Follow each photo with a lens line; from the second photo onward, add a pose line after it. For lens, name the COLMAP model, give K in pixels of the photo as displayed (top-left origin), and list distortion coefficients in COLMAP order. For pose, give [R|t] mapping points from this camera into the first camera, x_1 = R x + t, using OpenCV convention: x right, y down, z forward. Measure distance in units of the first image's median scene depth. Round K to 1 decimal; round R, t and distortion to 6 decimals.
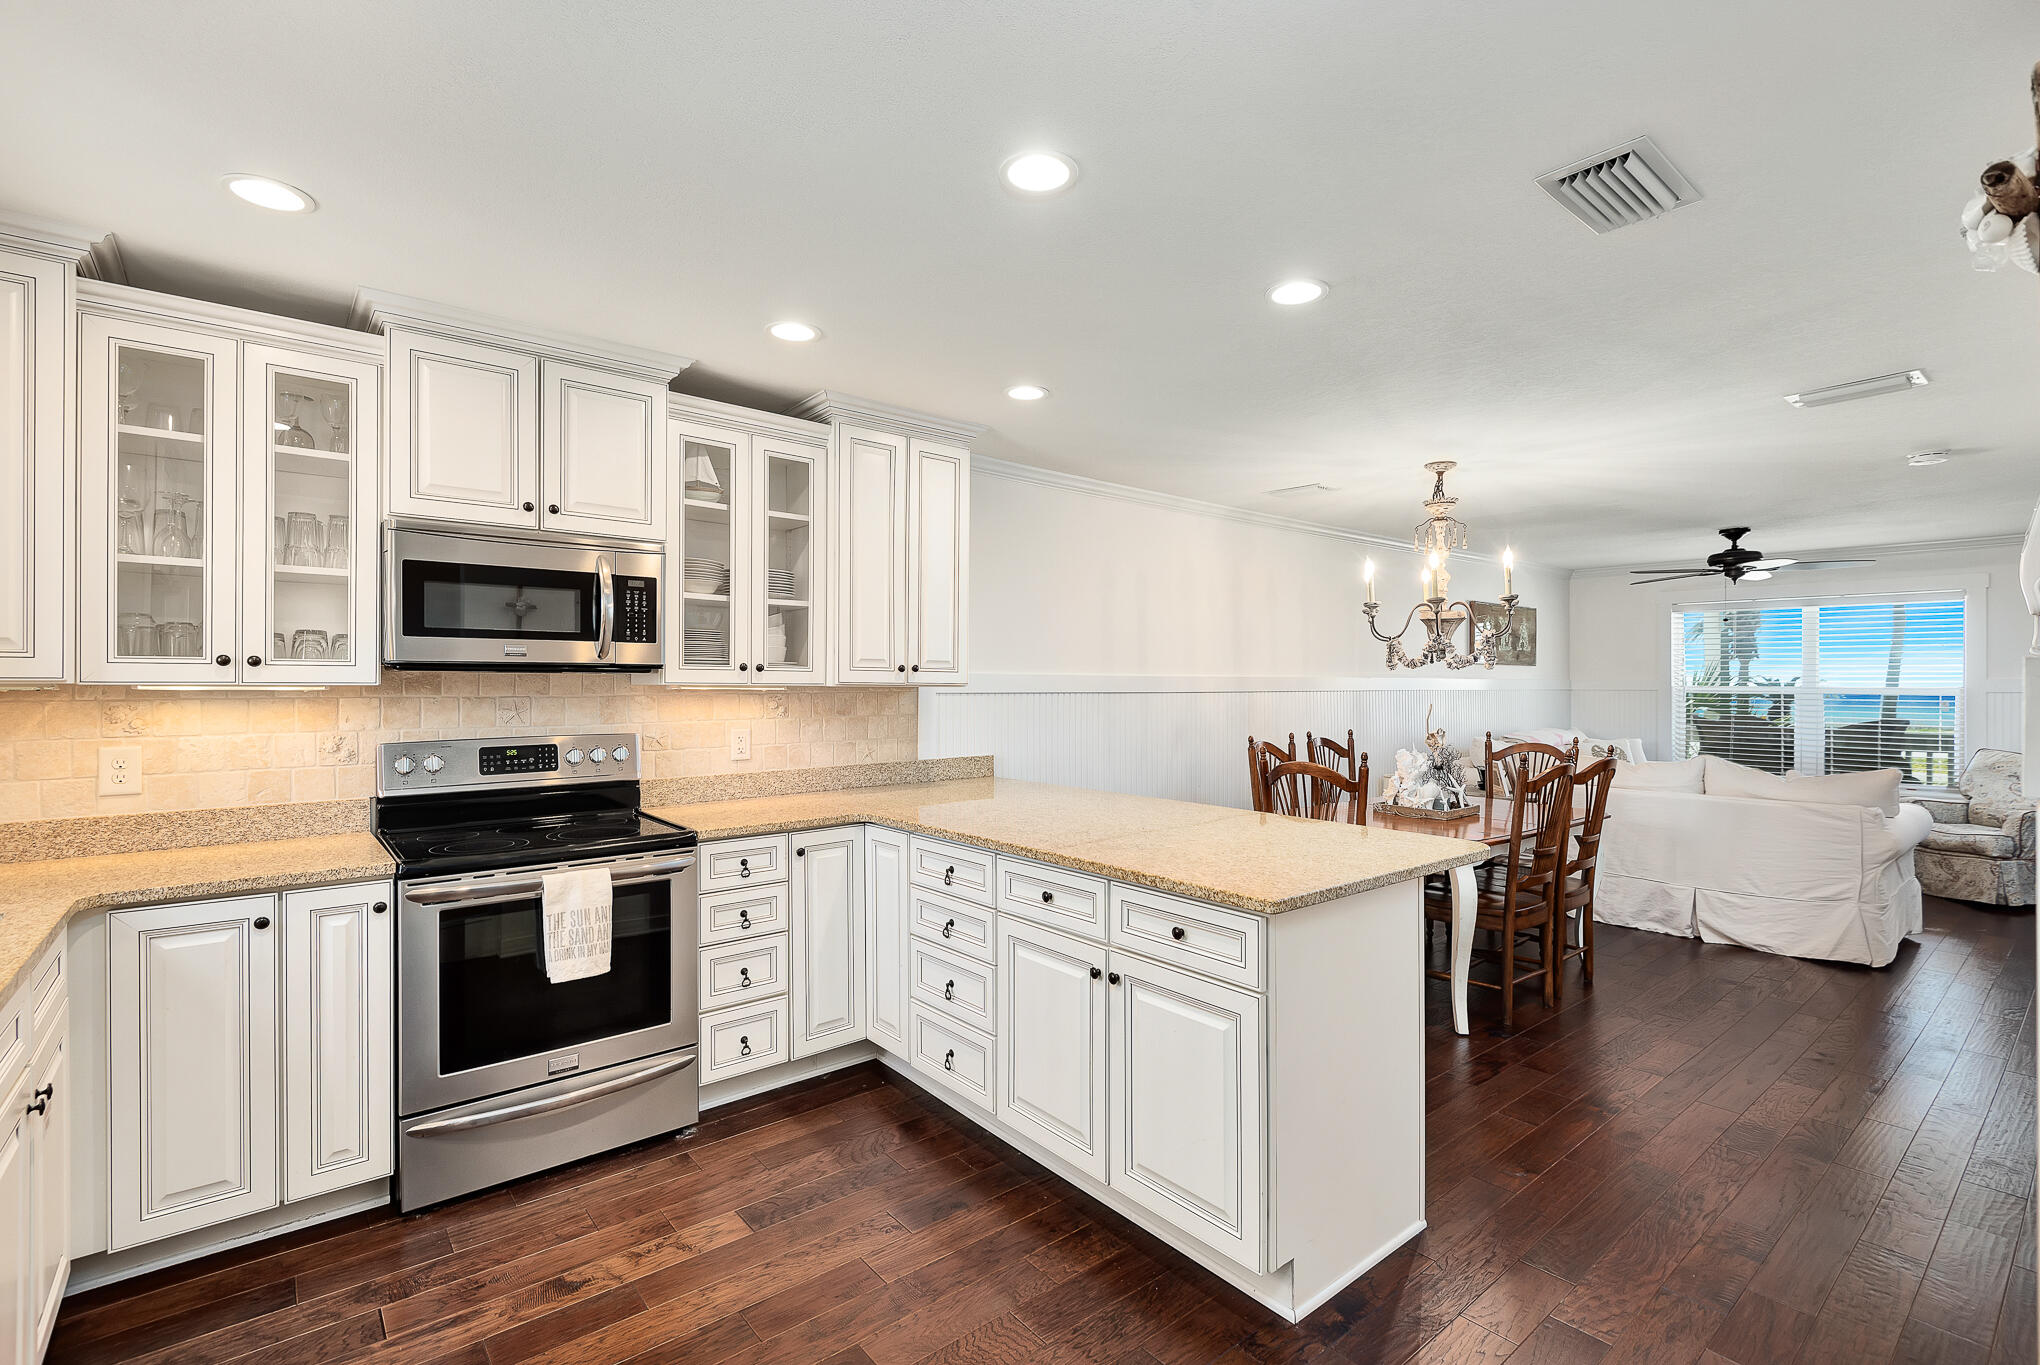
lens RADIAL K [[916.5, 0, 1011.6], [0, 916.5, 688.5], [0, 0, 1]] dist [0.029873, -0.022743]
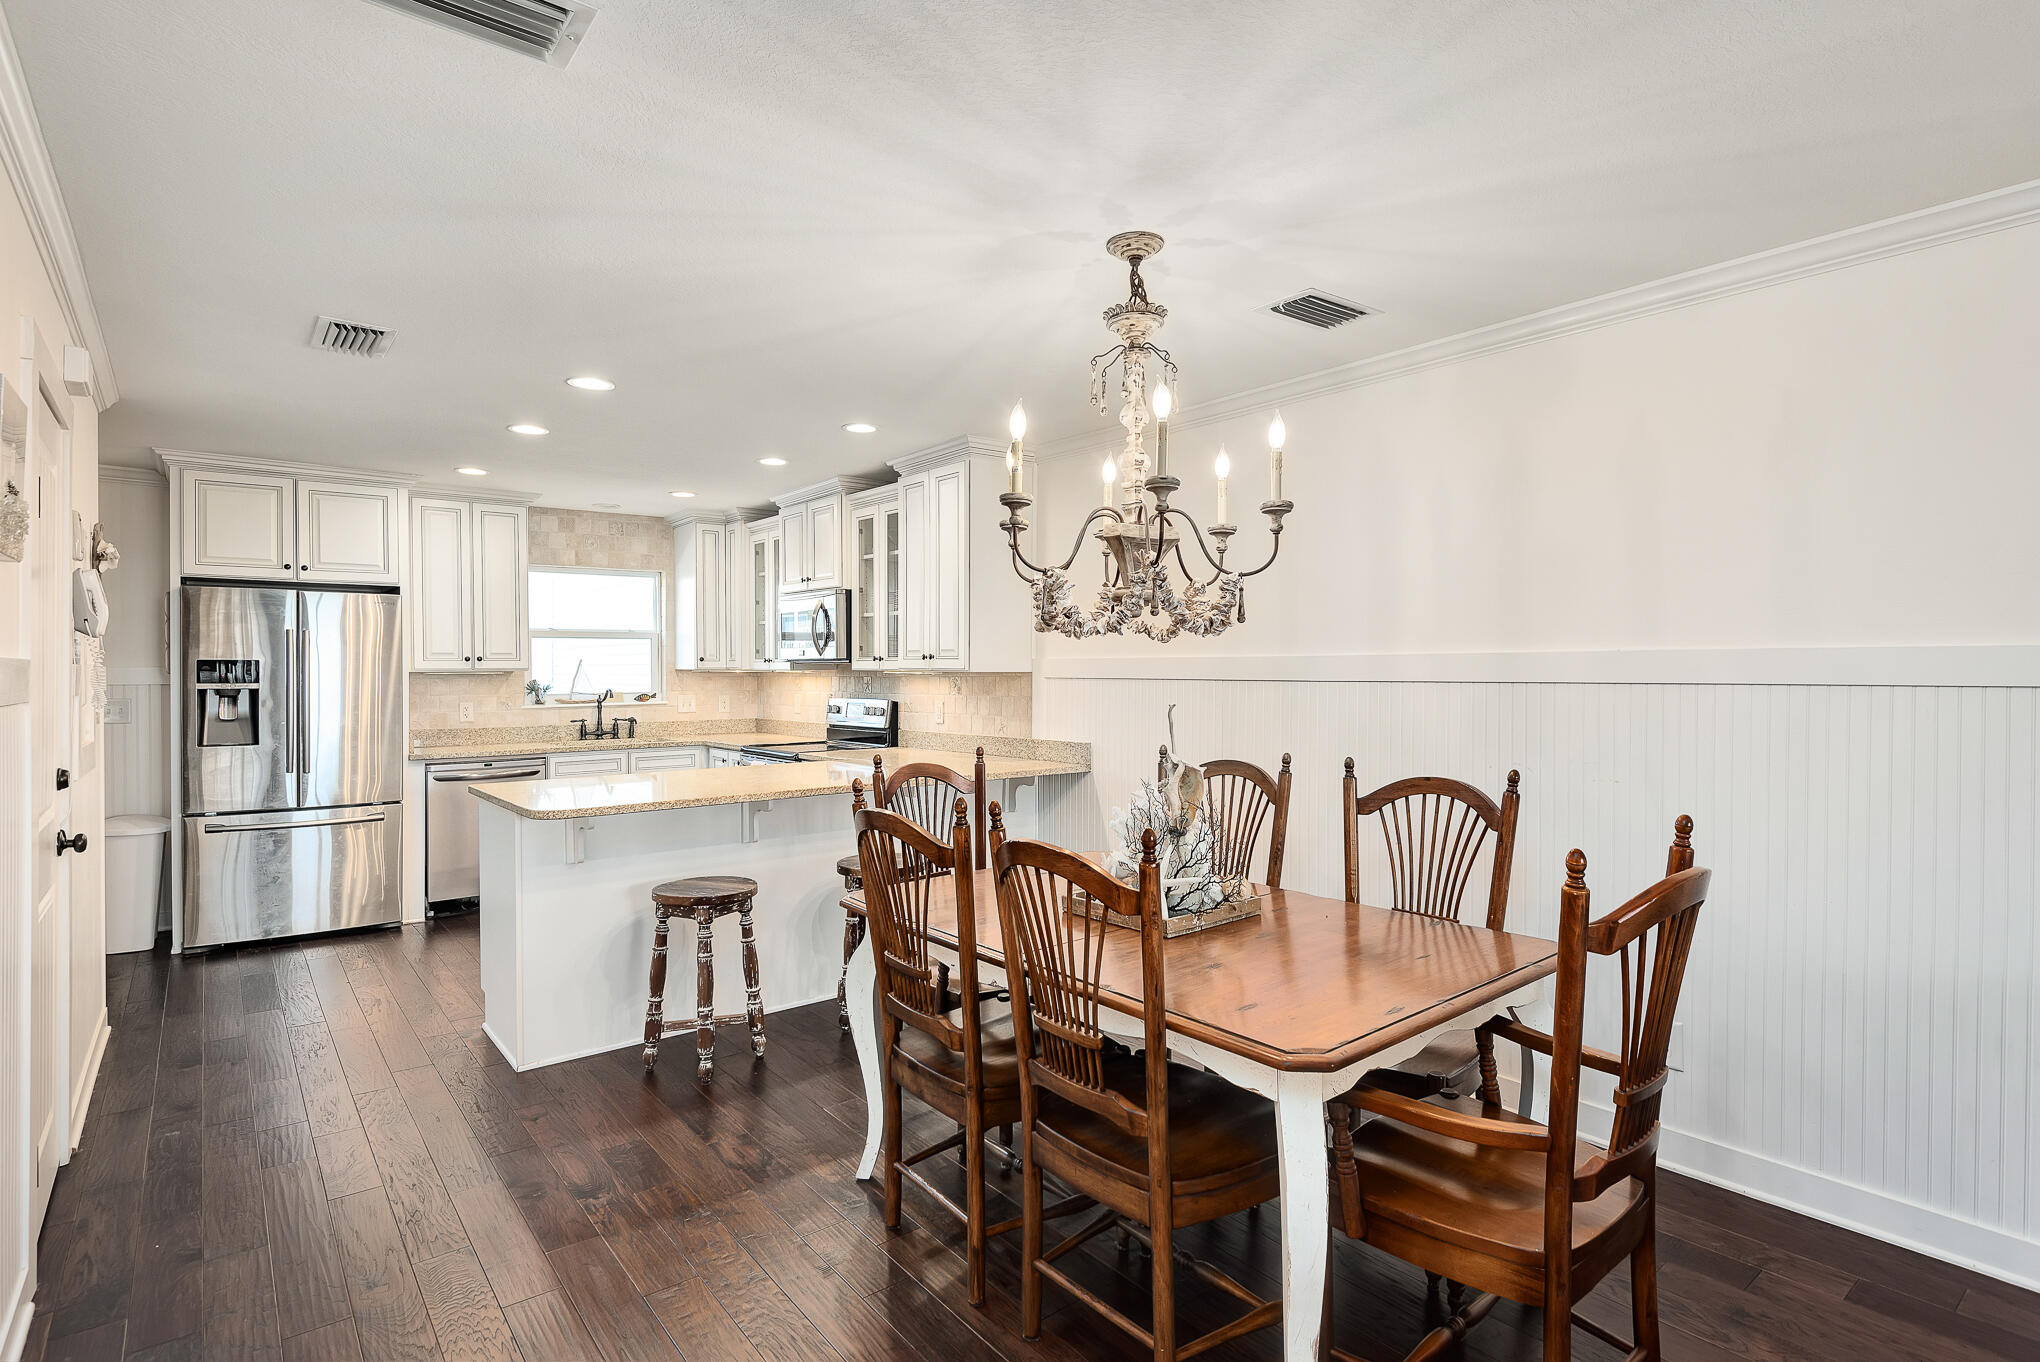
lens RADIAL K [[1003.3, 0, 1020.0], [0, 1003.3, 681.0], [0, 0, 1]] dist [-0.000004, -0.000277]
pose [[0.002468, 0.010672, -0.999940, 1.623629], [-0.003243, 0.999938, 0.010664, -0.004722], [0.999992, 0.003216, 0.002502, 1.457402]]
